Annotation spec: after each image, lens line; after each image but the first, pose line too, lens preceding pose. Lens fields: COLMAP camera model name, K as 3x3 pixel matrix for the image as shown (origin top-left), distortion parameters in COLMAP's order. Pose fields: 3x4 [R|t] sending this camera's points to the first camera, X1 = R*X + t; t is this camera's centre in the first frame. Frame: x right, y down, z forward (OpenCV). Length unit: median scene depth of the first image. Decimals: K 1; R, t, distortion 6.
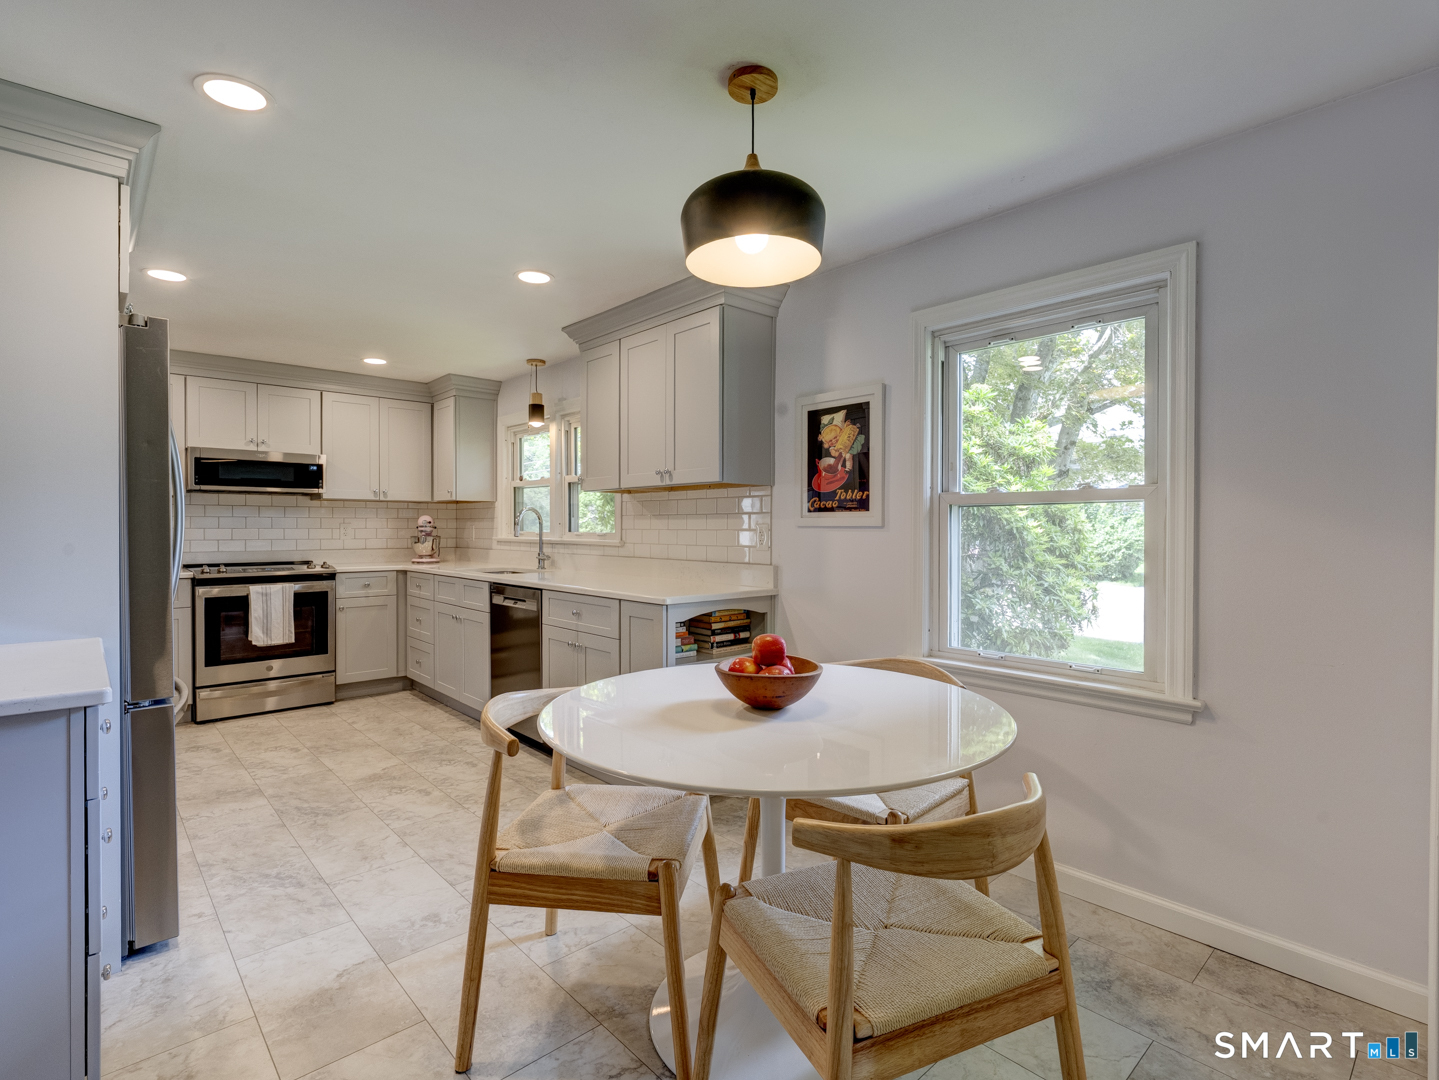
lens RADIAL K [[717.9, 0, 720.9], [0, 717.9, 533.5], [0, 0, 1]] dist [0.001748, -0.003342]
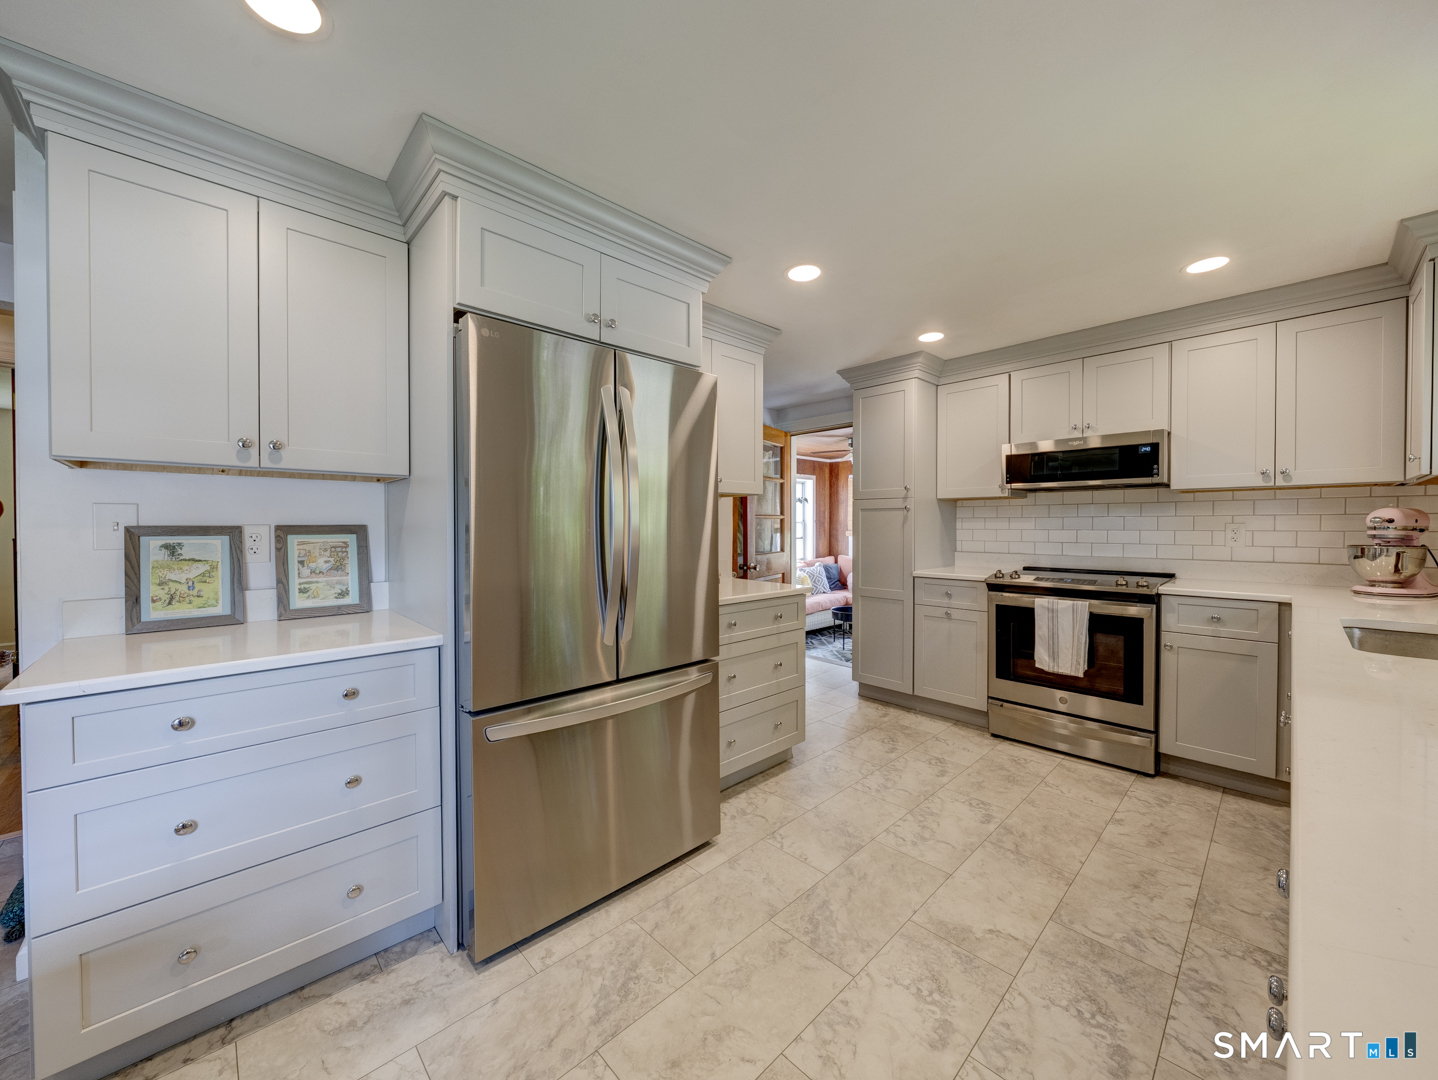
lens RADIAL K [[547.0, 0, 720.5], [0, 547.0, 533.3], [0, 0, 1]] dist [-0.006631, 0.000028]
pose [[0.025834, 0.012755, -0.999585, -0.021203], [-0.008309, 0.999887, 0.012544, -0.010433], [0.999632, 0.007981, 0.025937, 0.744318]]
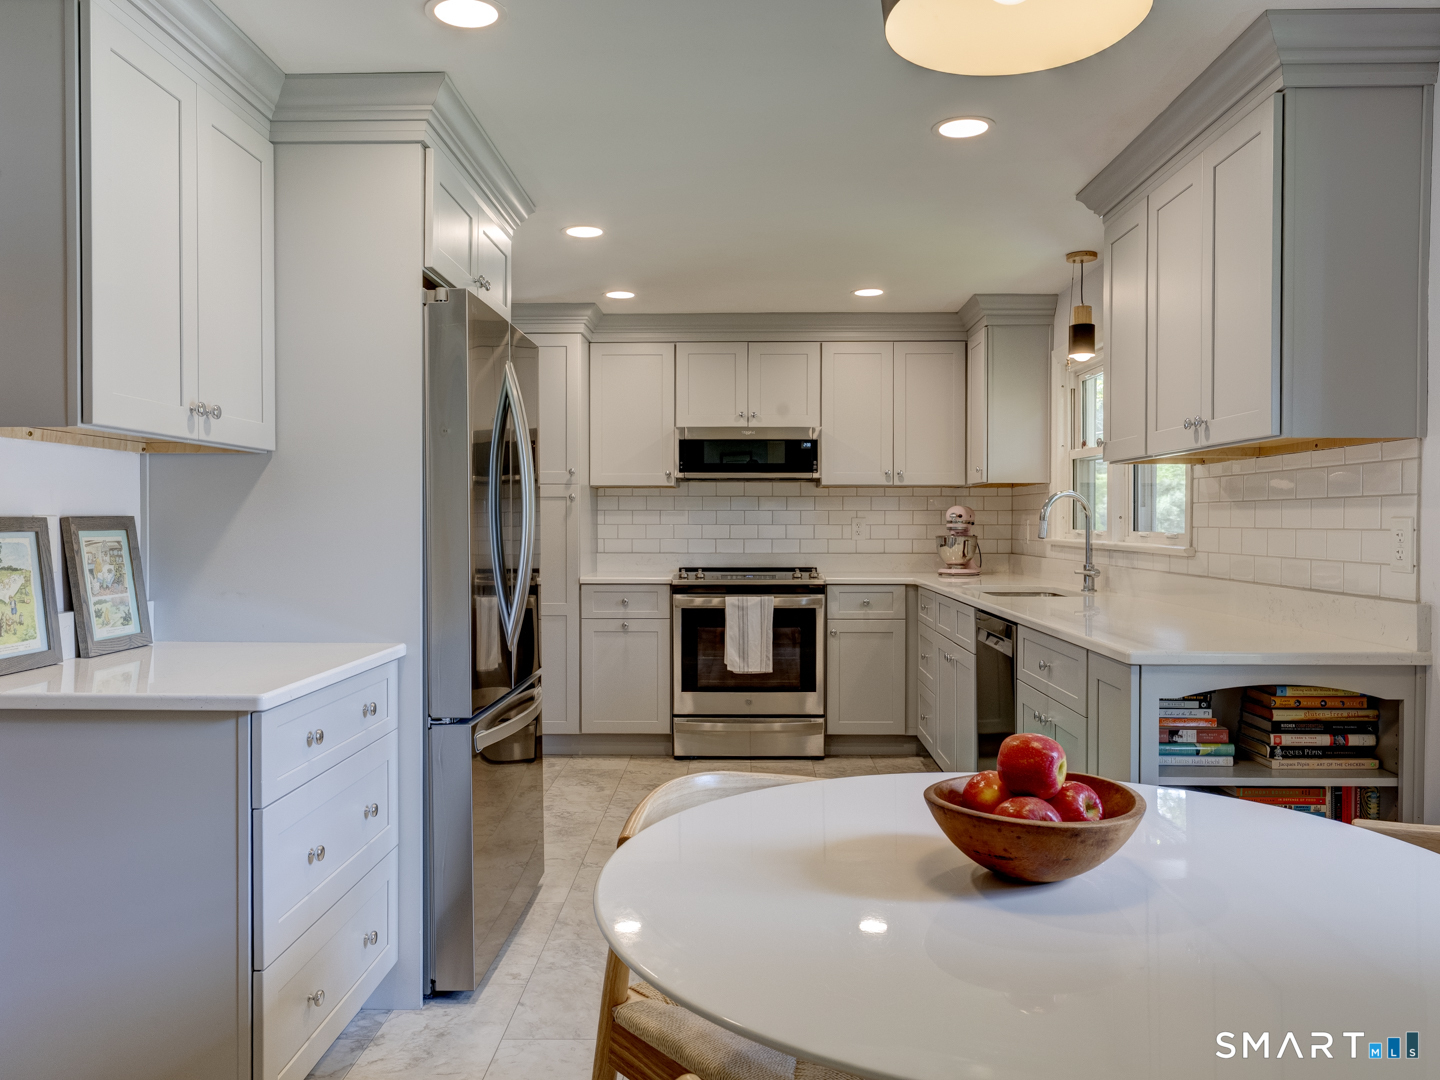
lens RADIAL K [[1091.4, 0, 720.7], [0, 1091.4, 535.0], [0, 0, 1]] dist [-0.000060, 0.005203]
pose [[0.727464, 0.007765, -0.686102, 0.213823], [-0.005672, 0.999970, 0.005303, -0.002518], [0.686122, 0.000034, 0.727486, 0.135559]]
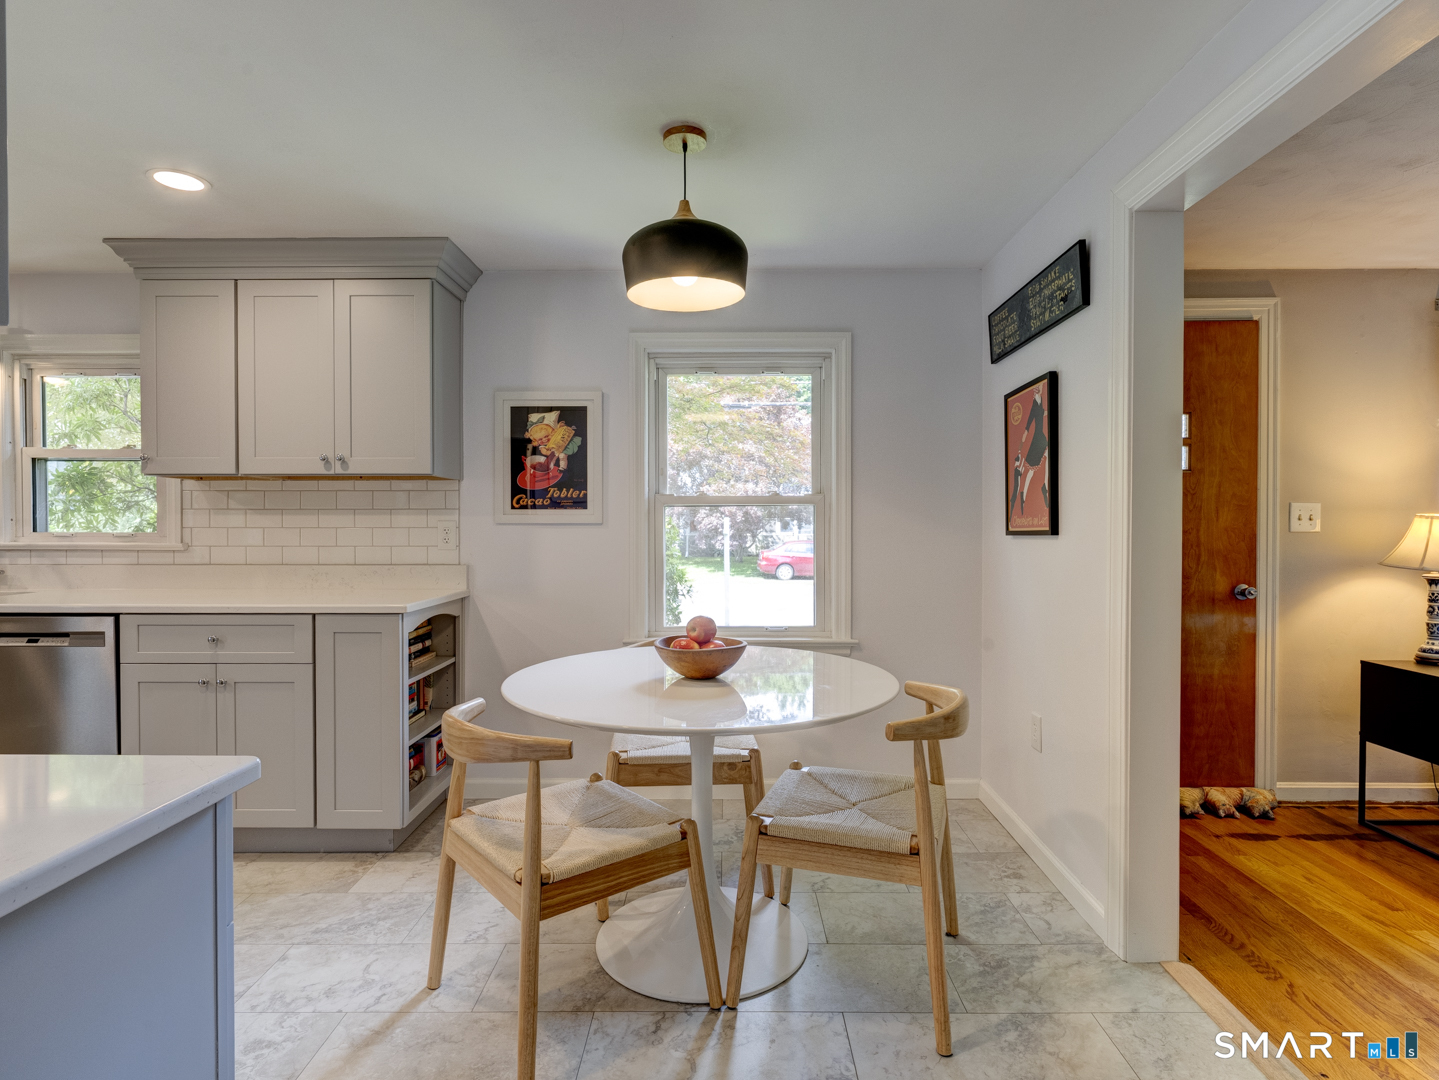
lens RADIAL K [[780.7, 0, 720.2], [0, 780.7, 532.0], [0, 0, 1]] dist [0.000832, -0.000510]
pose [[0.678428, -0.009867, 0.734601, -0.412051], [0.007798, 0.999950, 0.006229, -0.002256], [-0.734625, 0.001502, 0.678471, 0.054421]]
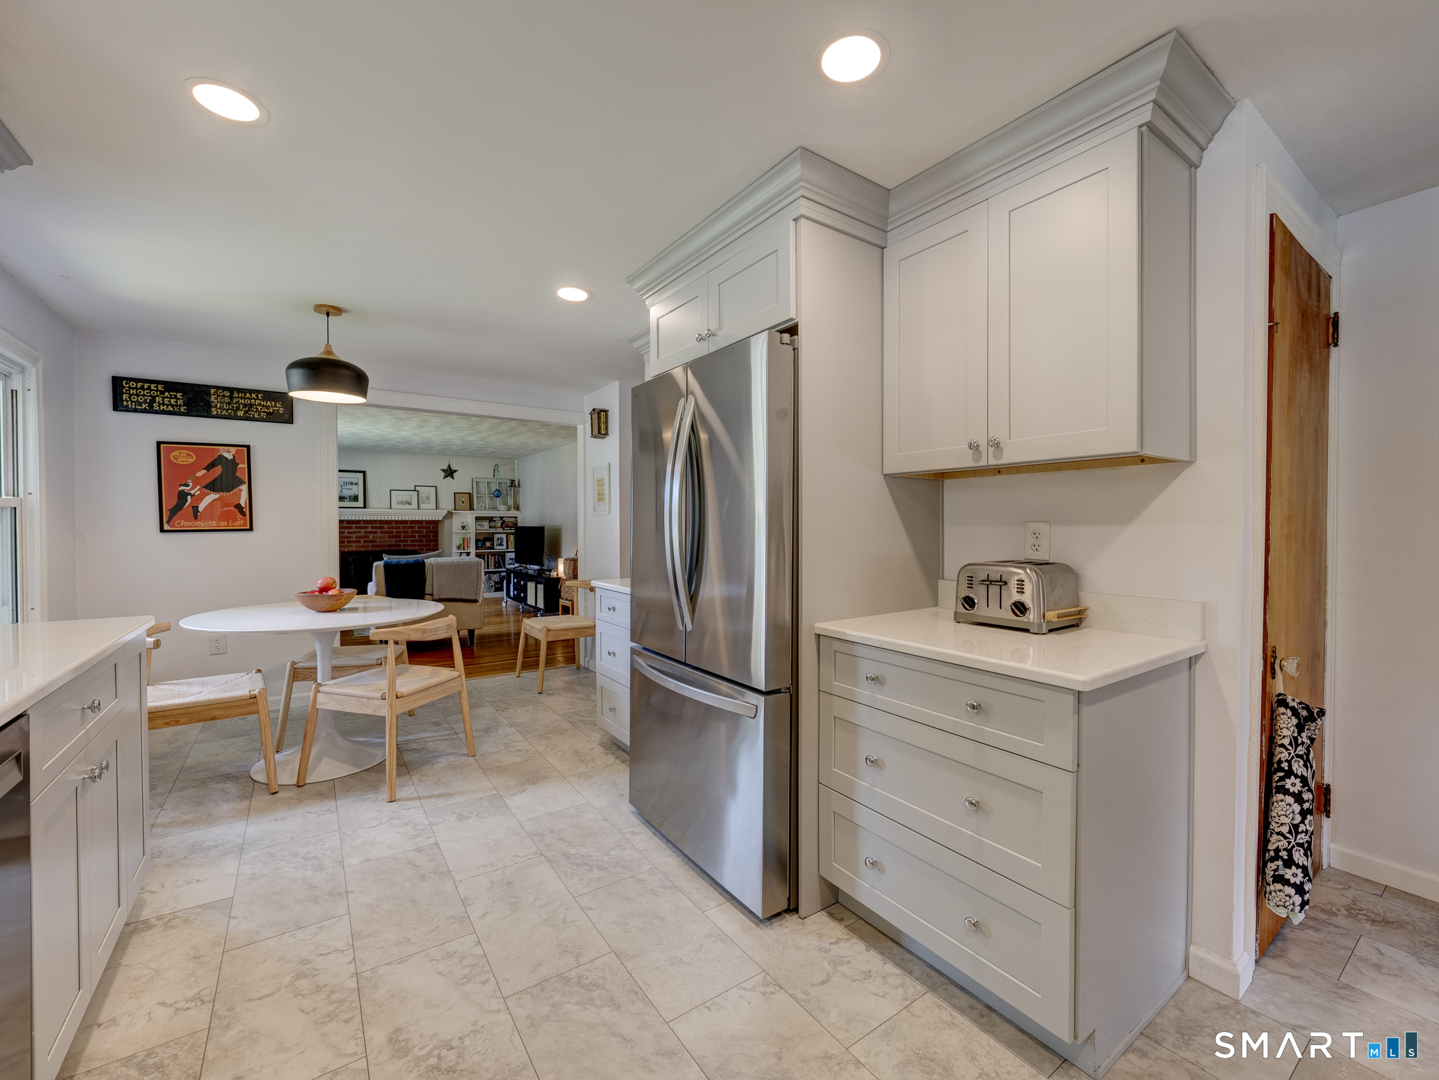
lens RADIAL K [[594.7, 0, 718.3], [0, 594.7, 537.5], [0, 0, 1]] dist [-0.003901, -0.000510]
pose [[-0.991674, -0.007125, 0.128579, -0.625410], [-0.003347, 0.999557, 0.029573, -0.014193], [-0.128733, 0.028896, -0.991258, 1.246959]]
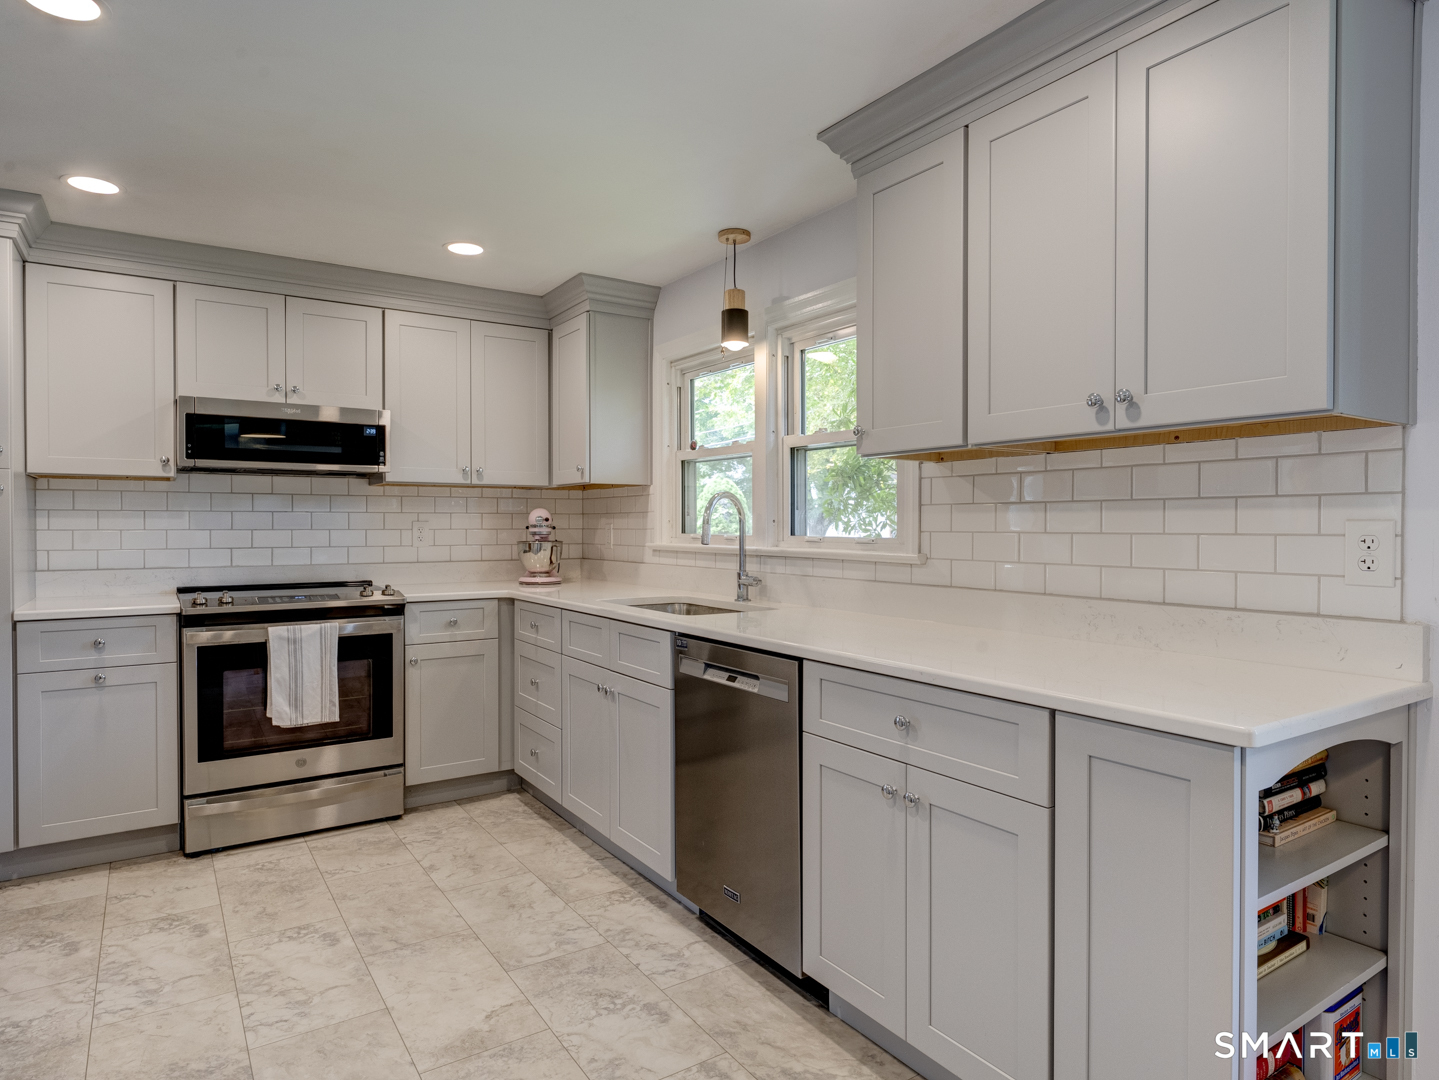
lens RADIAL K [[861.4, 0, 723.2], [0, 861.4, 534.8], [0, 0, 1]] dist [-0.003119, 0.000647]
pose [[0.988913, 0.000151, -0.148498, -0.217199], [0.000200, 0.999997, 0.002350, -0.005777], [0.148498, -0.002353, 0.988910, 0.429394]]
